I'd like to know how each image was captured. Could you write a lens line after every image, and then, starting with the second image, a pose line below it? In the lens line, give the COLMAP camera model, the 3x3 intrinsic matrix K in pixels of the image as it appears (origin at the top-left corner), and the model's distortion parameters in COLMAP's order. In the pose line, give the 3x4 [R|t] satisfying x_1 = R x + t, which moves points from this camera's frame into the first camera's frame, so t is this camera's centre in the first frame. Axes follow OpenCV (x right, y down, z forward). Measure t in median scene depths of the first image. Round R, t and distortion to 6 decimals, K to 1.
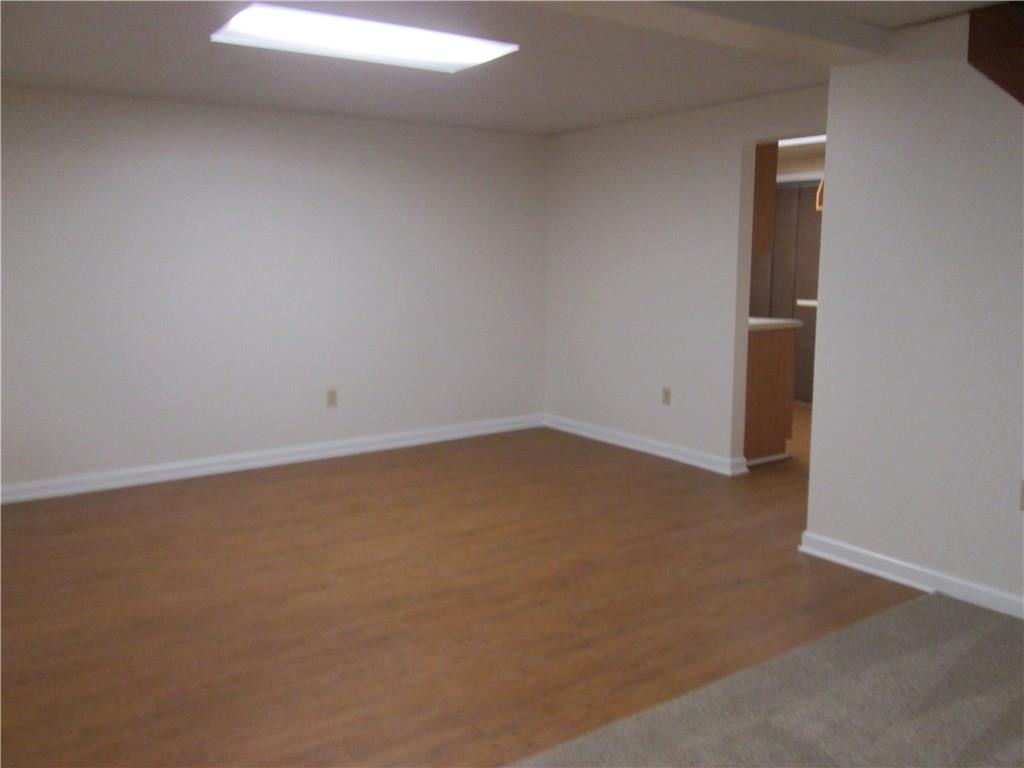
lens RADIAL K [[842.0, 0, 510.2], [0, 842.0, 380.8], [0, 0, 1]] dist [-0.026674, -0.002715]
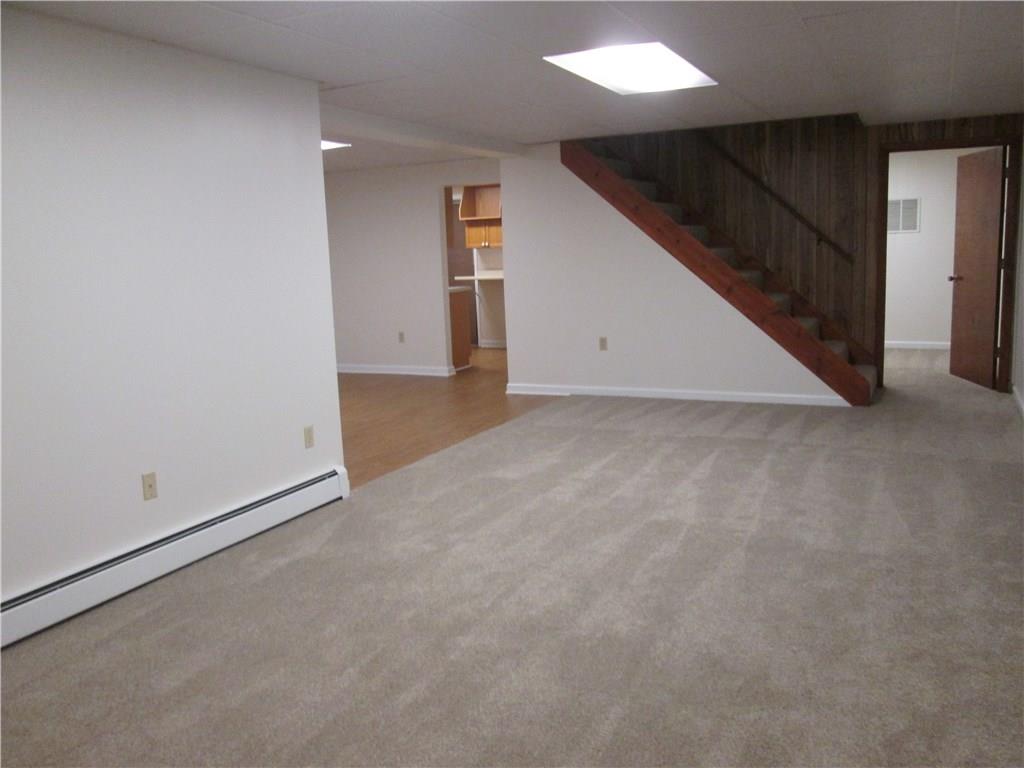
lens RADIAL K [[842.0, 0, 510.2], [0, 842.0, 380.8], [0, 0, 1]] dist [-0.026674, -0.002715]
pose [[0.876561, -0.101752, 0.470411, -0.449317], [0.096952, 0.994691, 0.034495, 0.073237], [-0.471424, 0.015371, 0.881773, -0.603440]]
